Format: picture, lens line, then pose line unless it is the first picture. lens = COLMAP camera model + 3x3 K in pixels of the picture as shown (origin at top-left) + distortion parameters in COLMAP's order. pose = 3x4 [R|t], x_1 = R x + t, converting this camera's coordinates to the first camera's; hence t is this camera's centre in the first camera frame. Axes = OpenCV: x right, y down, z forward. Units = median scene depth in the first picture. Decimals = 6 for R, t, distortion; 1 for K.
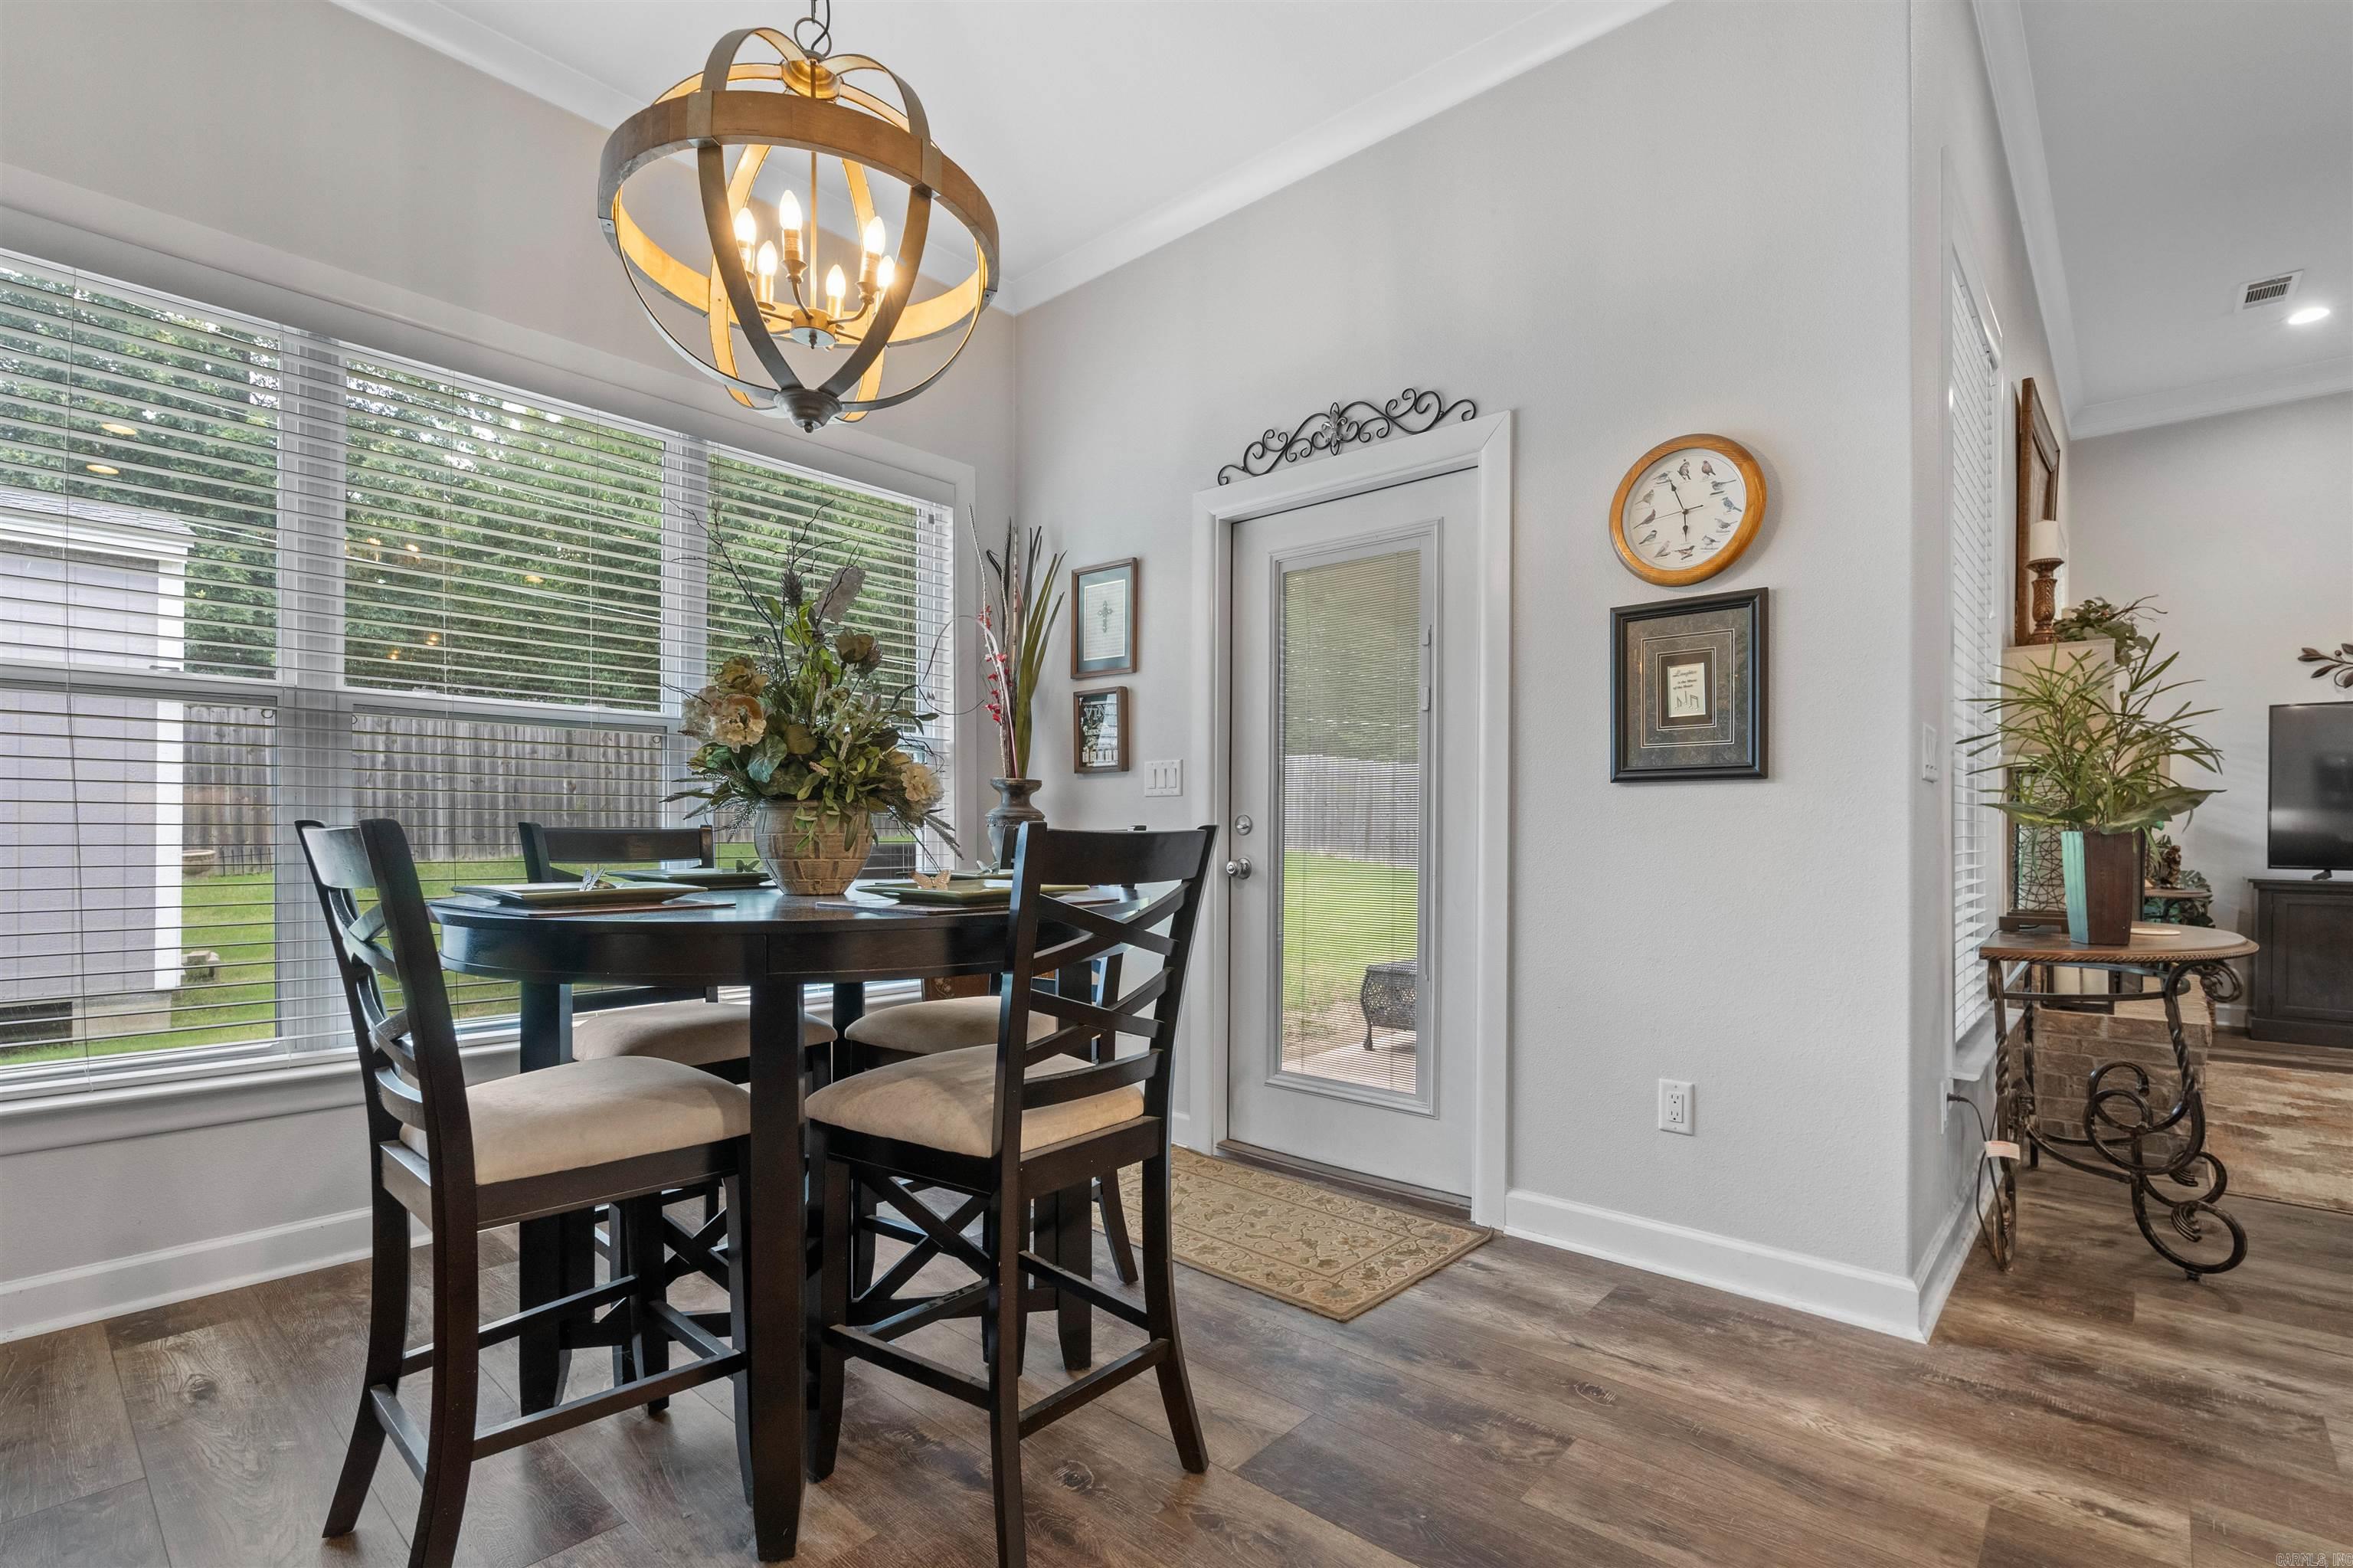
lens RADIAL K [[1094.5, 0, 1151.6], [0, 1094.5, 837.4], [0, 0, 1]] dist [-0.013528, 0.004026]
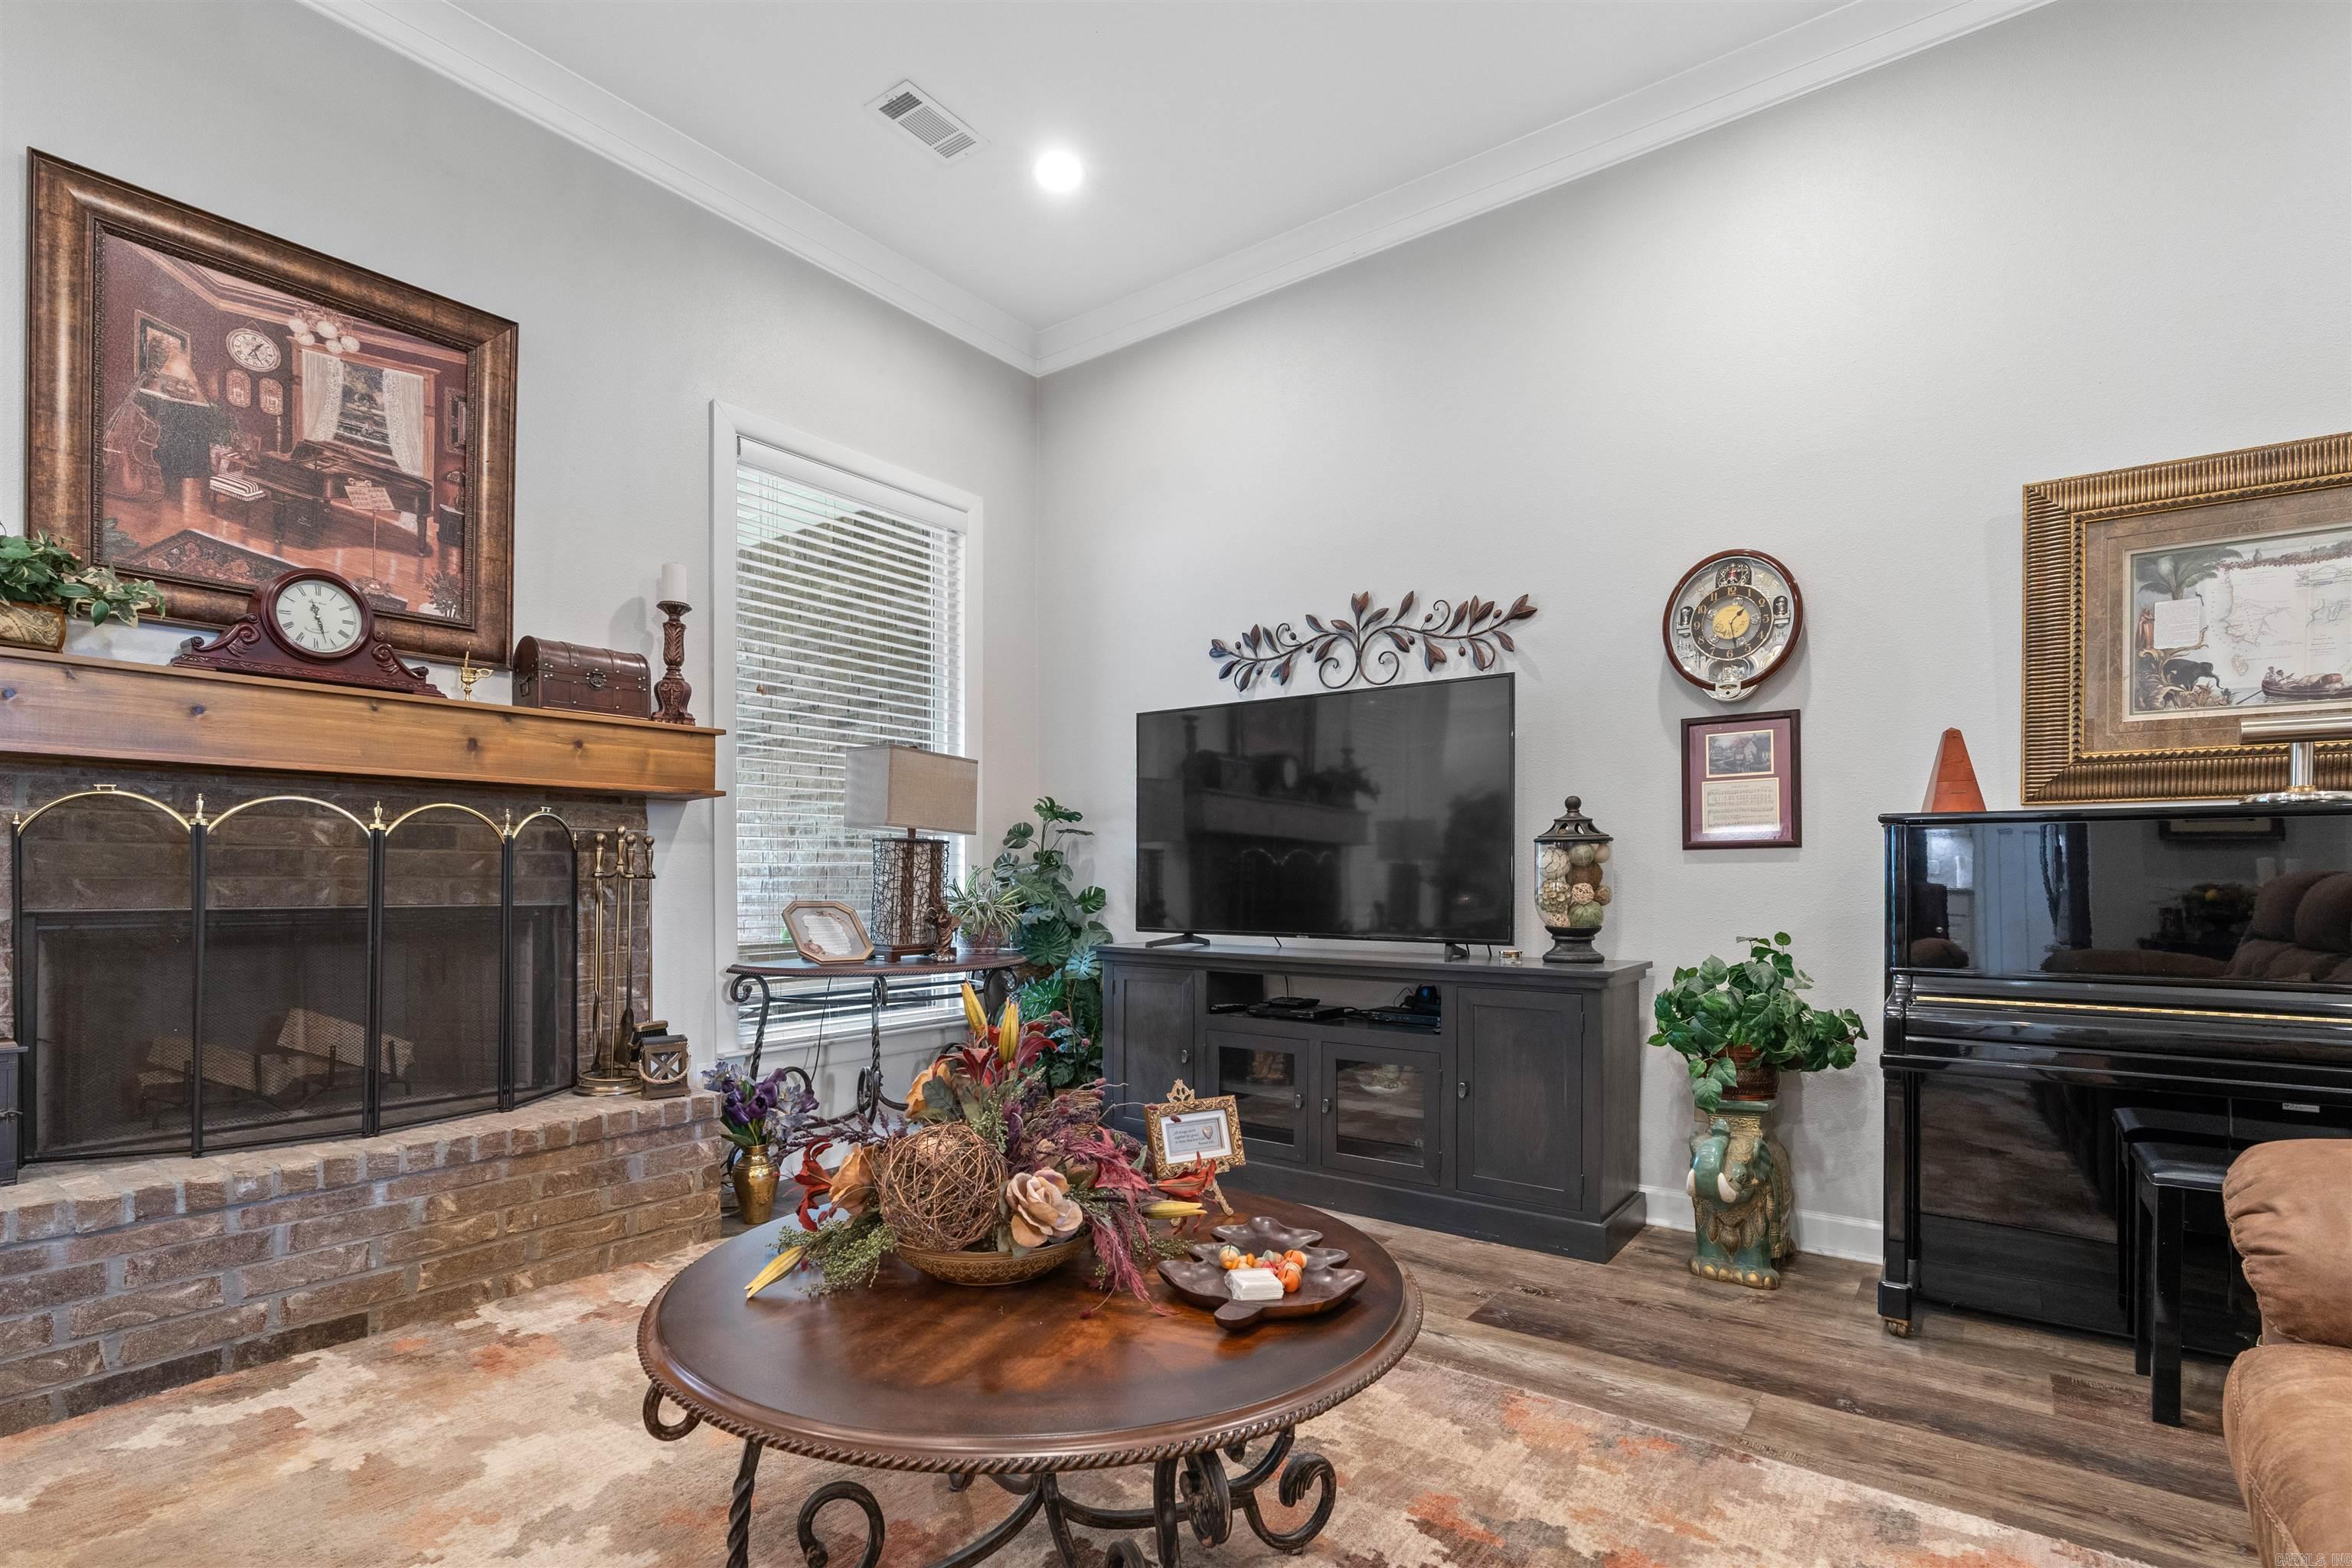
lens RADIAL K [[1094.0, 0, 1161.5], [0, 1094.0, 881.5], [0, 0, 1]] dist [-0.013528, 0.004026]
pose [[0.997044, -0.004897, 0.076678, 2.204525], [0.005079, 0.999985, -0.002181, -0.004161], [-0.076666, 0.002564, 0.997054, 0.530640]]
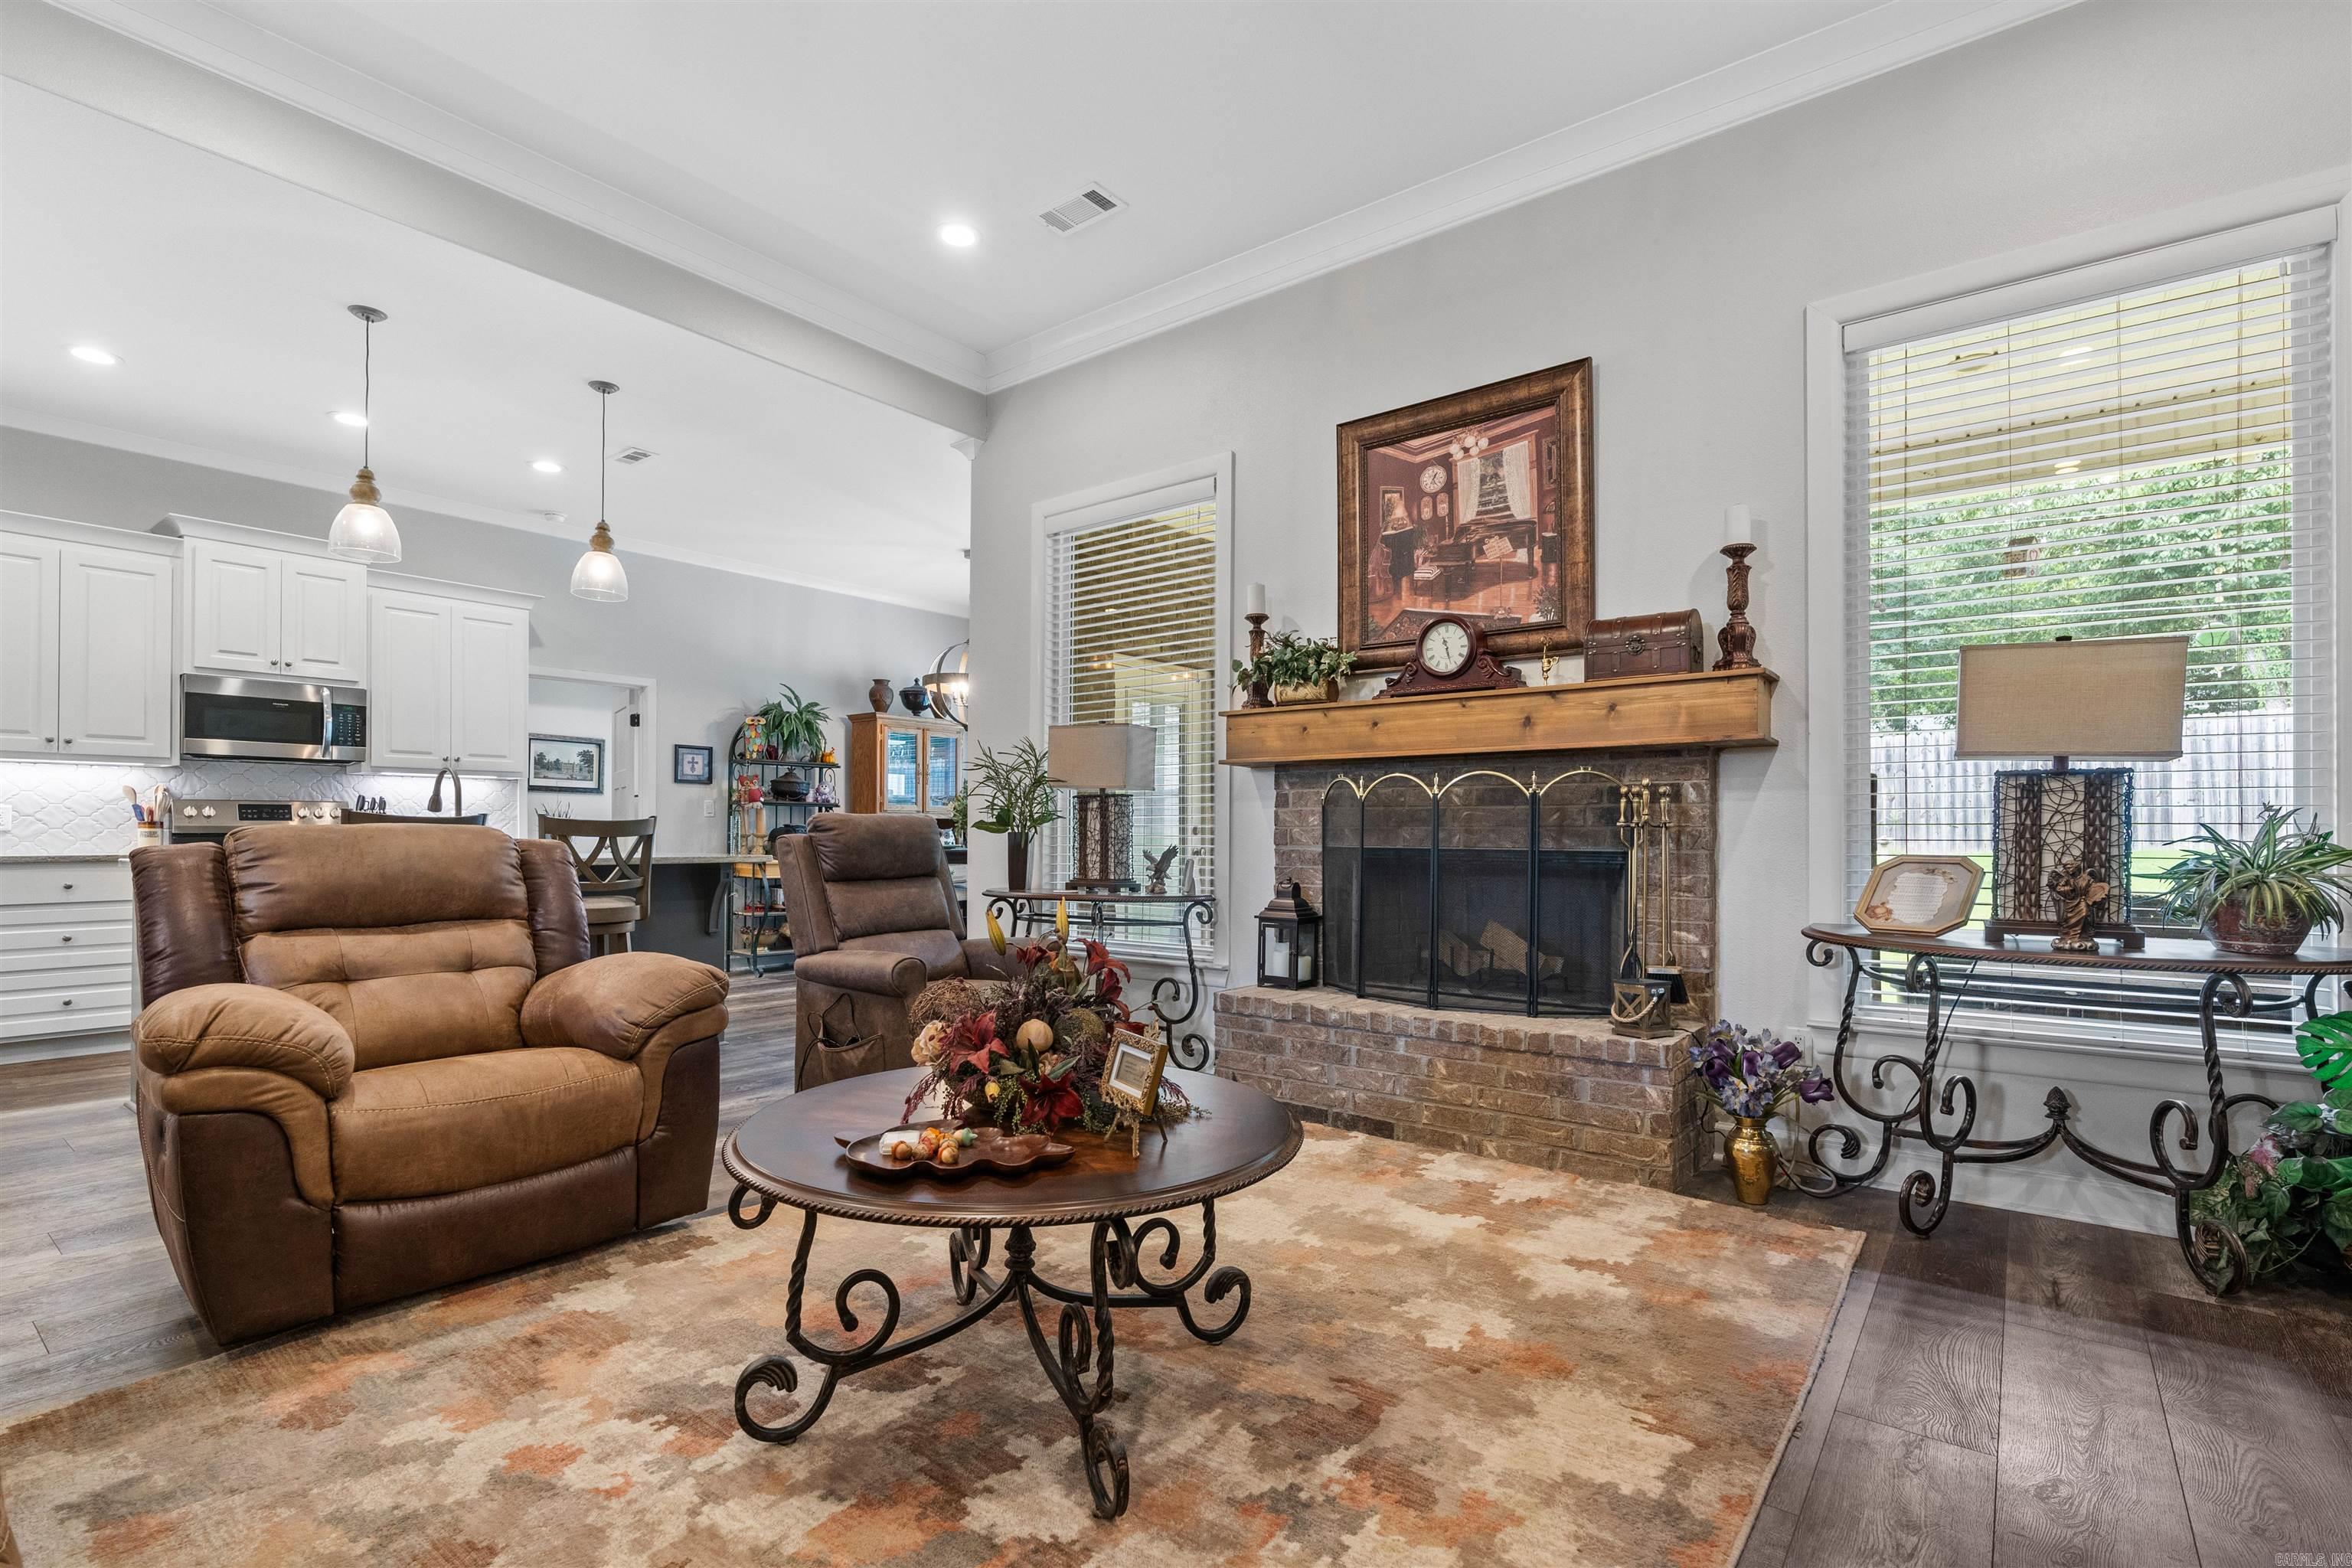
lens RADIAL K [[1094.0, 0, 1185.7], [0, 1094.0, 823.1], [0, 0, 1]] dist [-0.013528, 0.004026]
pose [[0.076892, -0.011864, -0.996969, 3.007379], [-0.005705, 0.999908, -0.012339, 0.000986], [0.997023, 0.006637, 0.076817, 1.190402]]
